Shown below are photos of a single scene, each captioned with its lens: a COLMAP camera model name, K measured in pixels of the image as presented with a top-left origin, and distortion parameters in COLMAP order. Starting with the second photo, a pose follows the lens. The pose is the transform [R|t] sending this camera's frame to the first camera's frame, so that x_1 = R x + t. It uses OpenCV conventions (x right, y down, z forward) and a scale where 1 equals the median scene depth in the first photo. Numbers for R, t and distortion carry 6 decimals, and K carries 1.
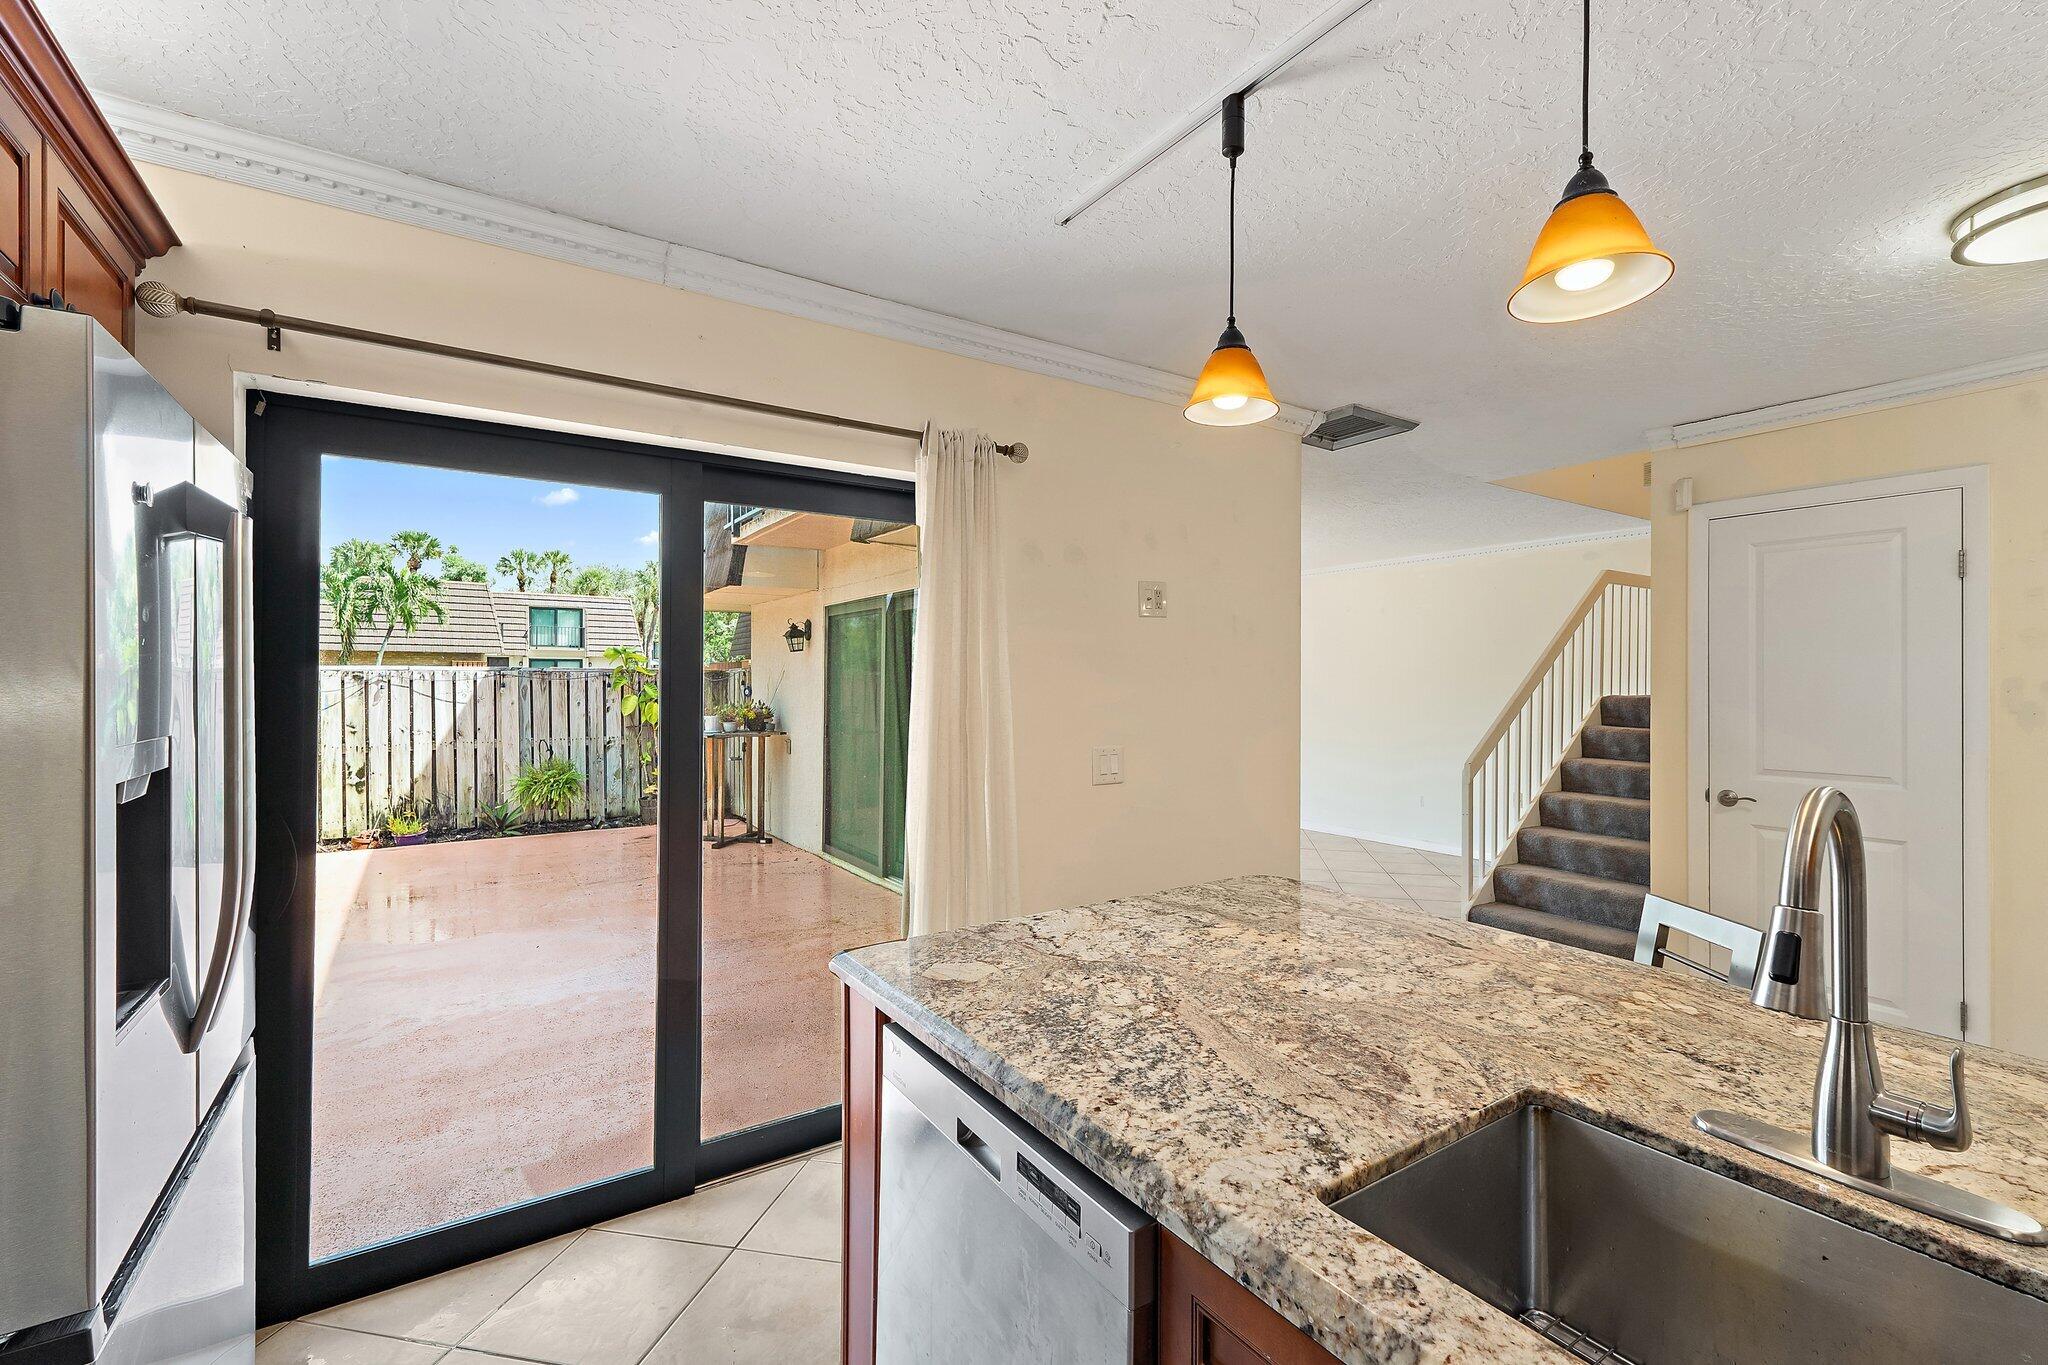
lens RADIAL K [[902.3, 0, 1036.3], [0, 902.3, 689.5], [0, 0, 1]] dist [0.000184, -0.000008]
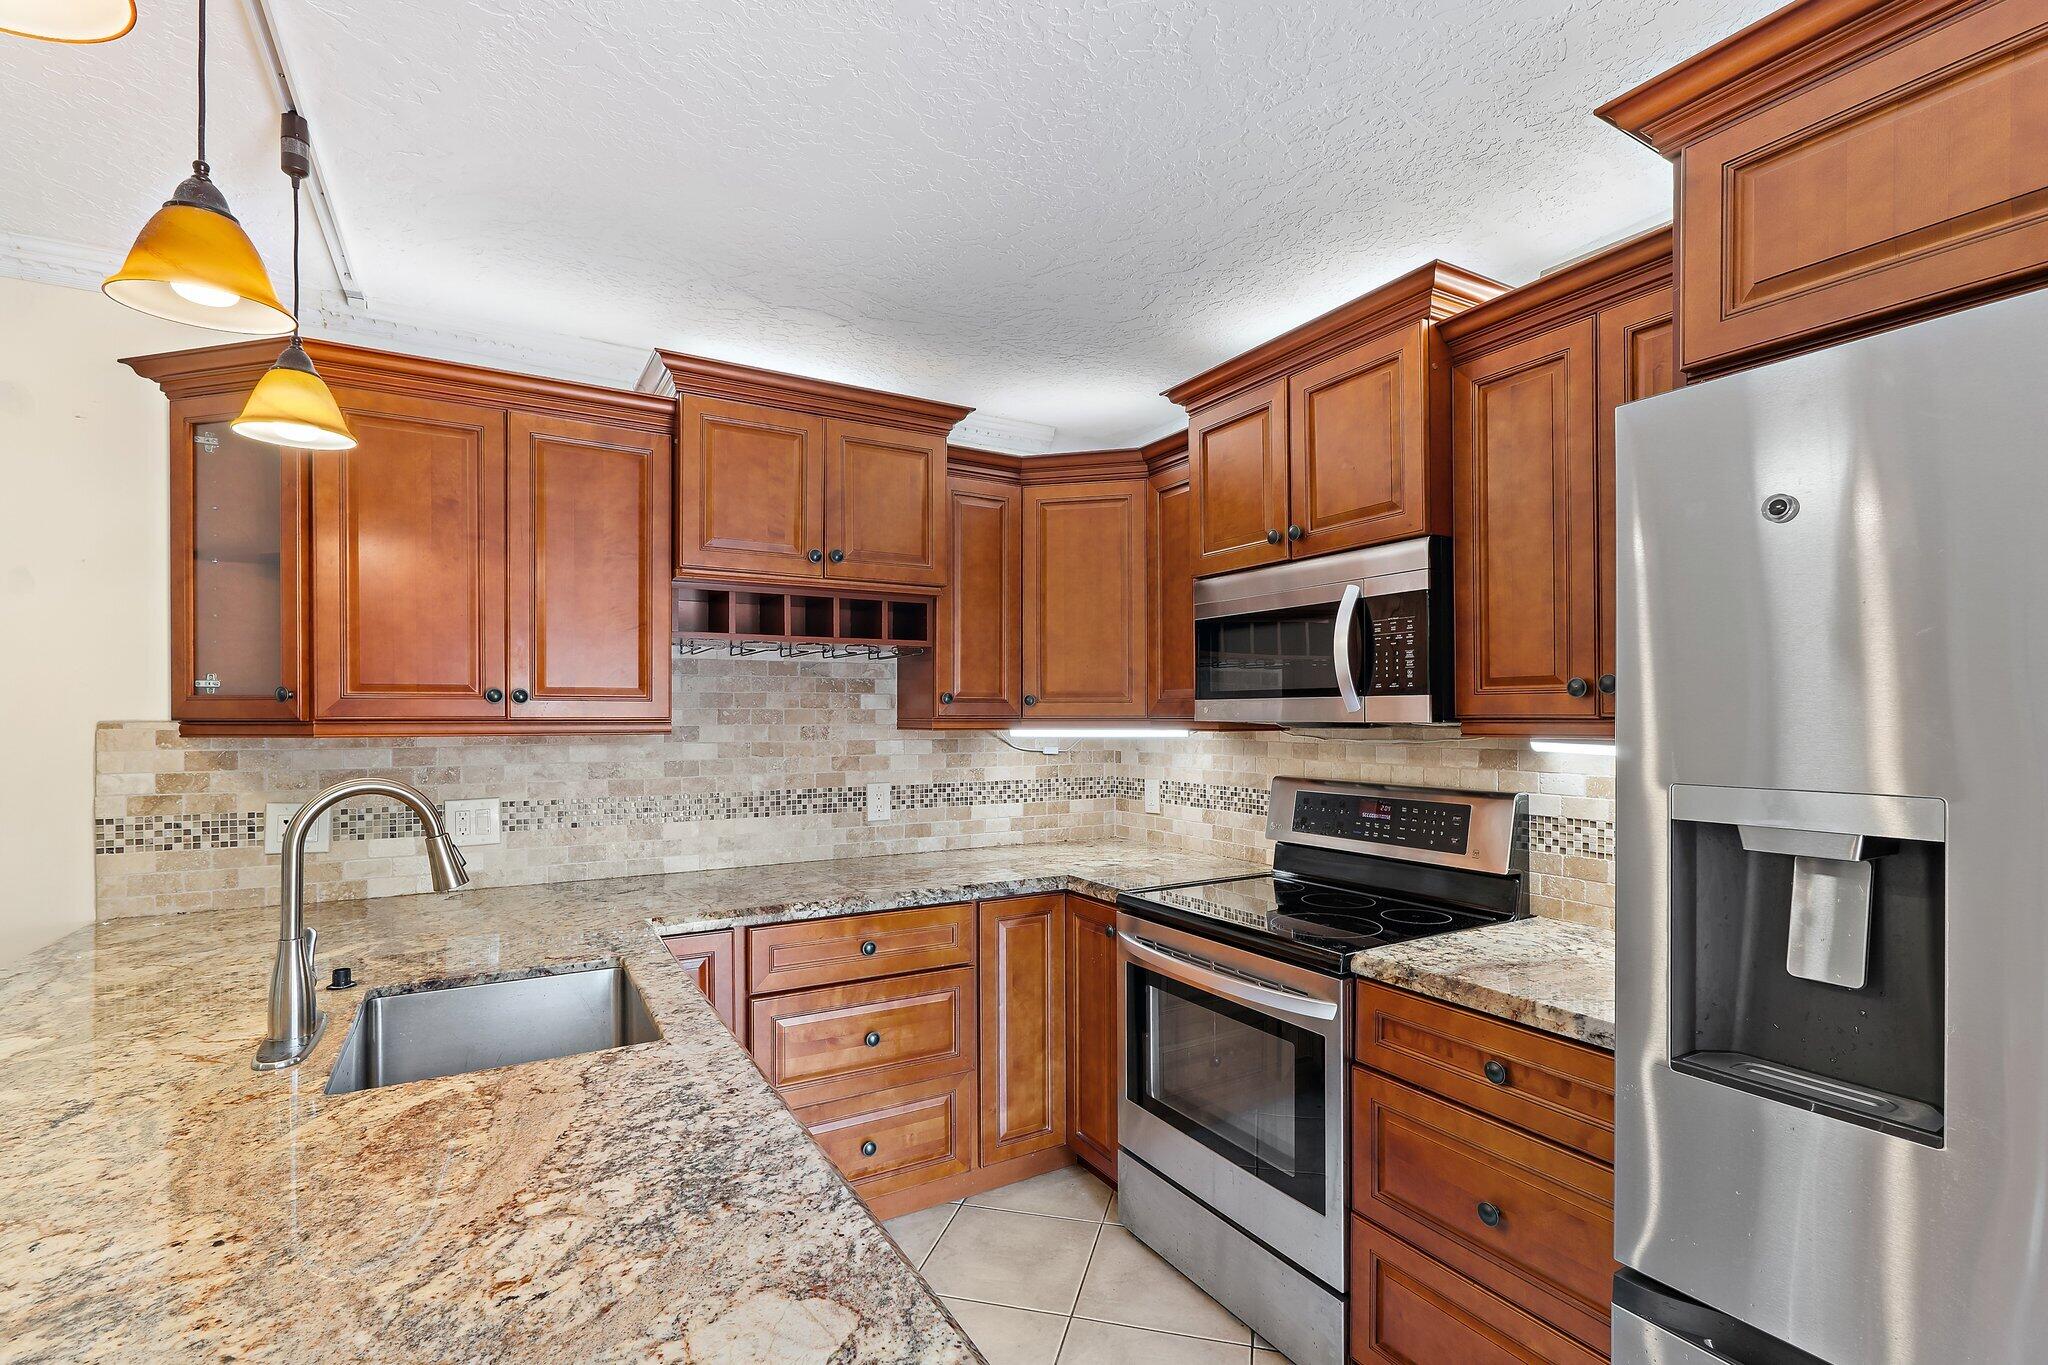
lens RADIAL K [[904.3, 0, 1037.9], [0, 904.3, 711.4], [0, 0, 1]] dist [-0.001533, -0.000047]
pose [[-0.998868, -0.004189, 0.047387, -0.247199], [-0.004098, 0.999990, 0.002017, -0.011952], [-0.047395, 0.001821, -0.998875, 1.495590]]
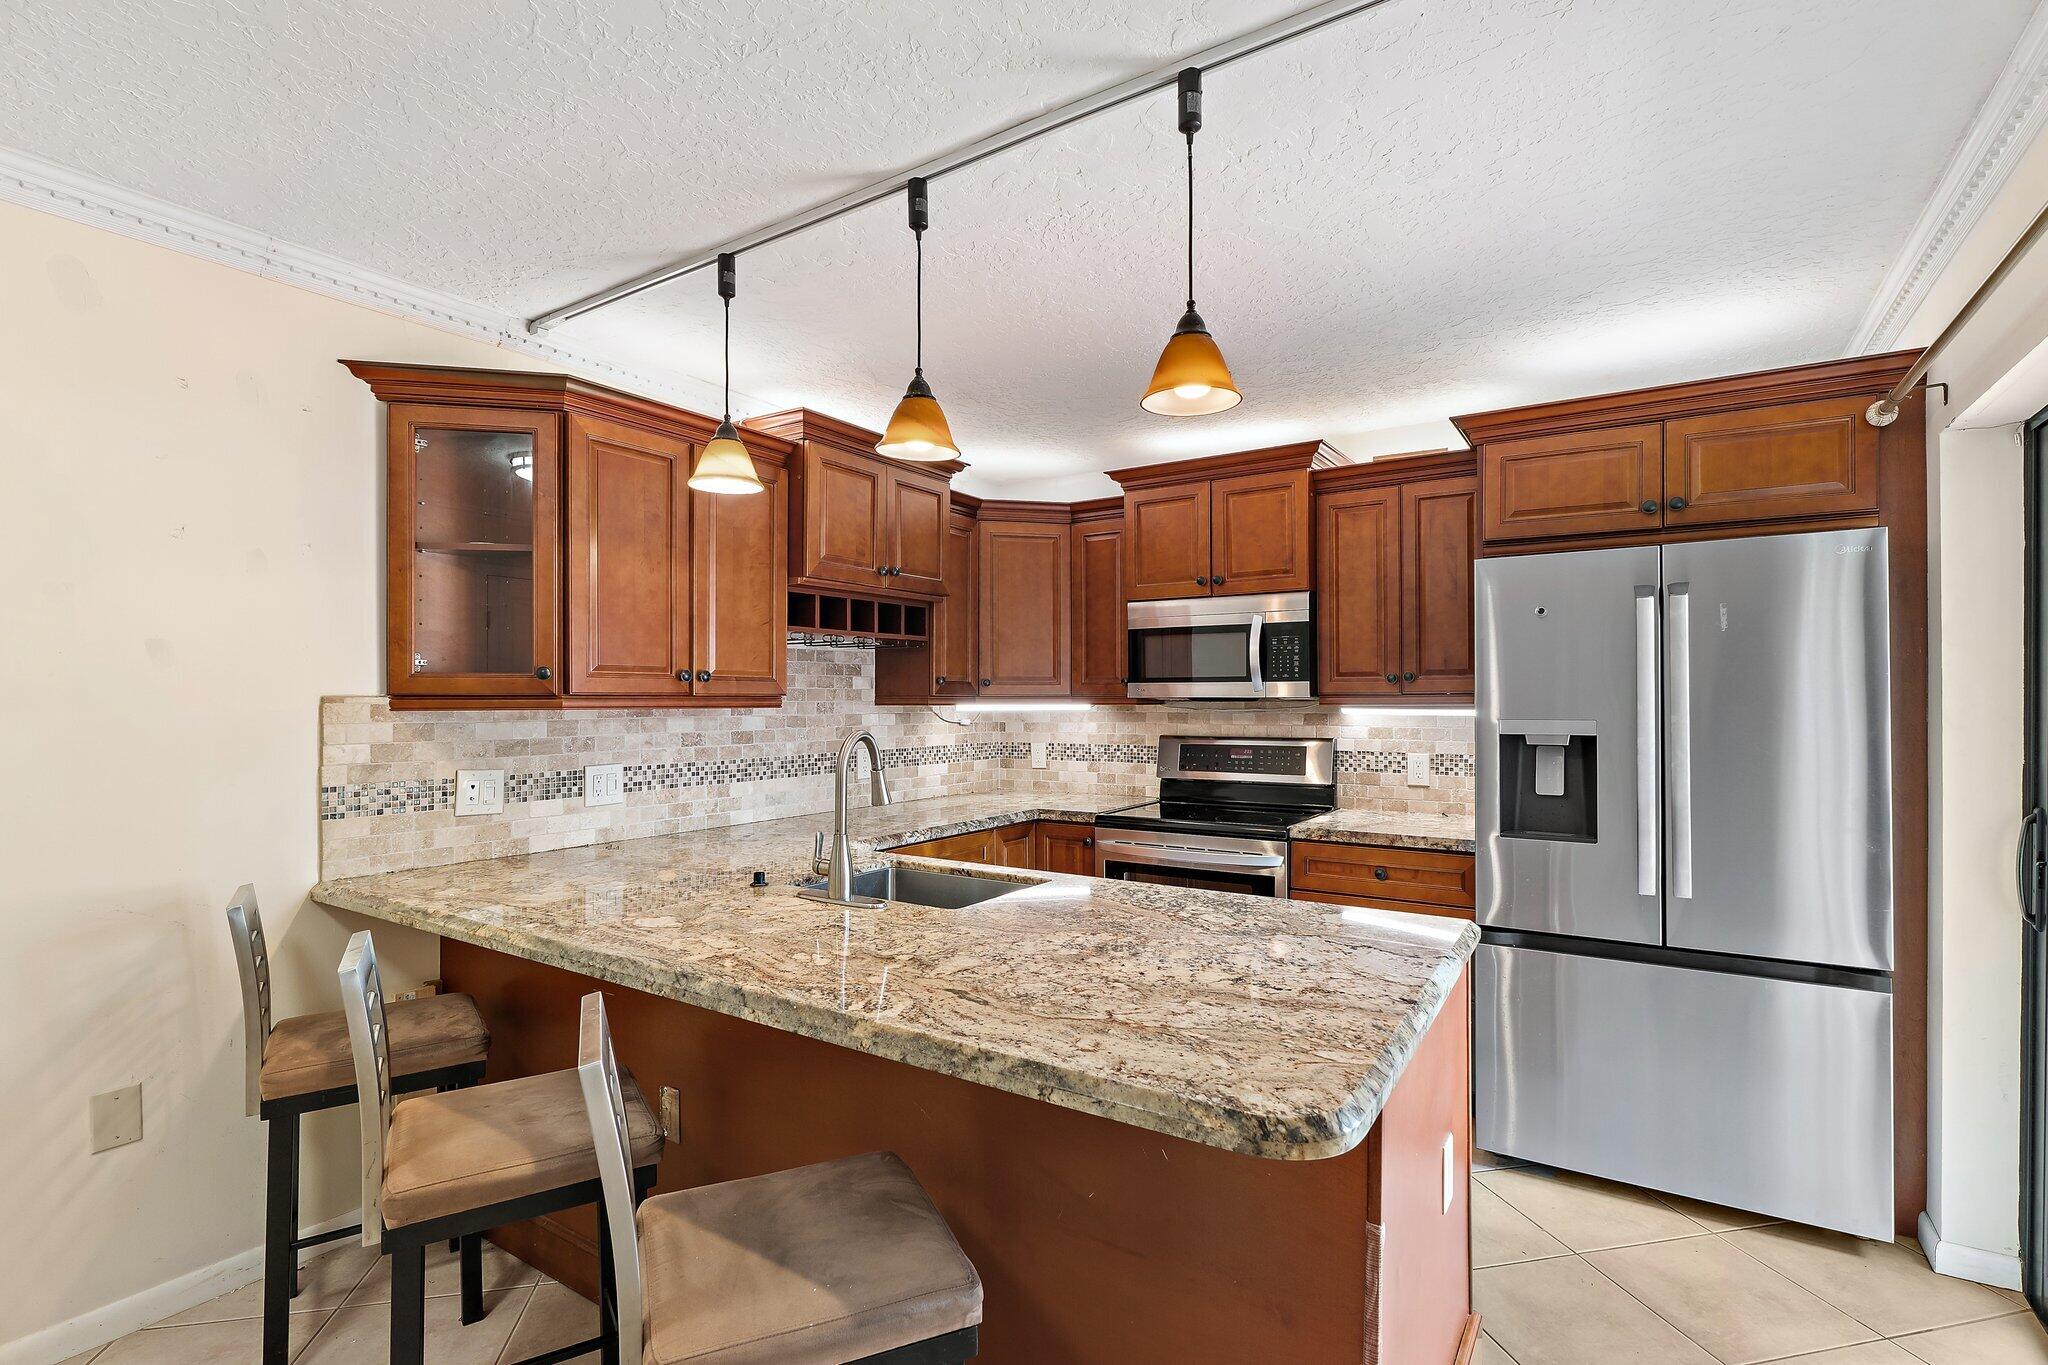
lens RADIAL K [[902.3, 0, 1036.3], [0, 902.3, 689.5], [0, 0, 1]] dist [0.000184, -0.000008]
pose [[-0.922840, -0.008231, -0.385096, 0.817439], [-0.006237, 0.999960, -0.006427, 0.004645], [0.385133, -0.003529, -0.922854, 2.034691]]
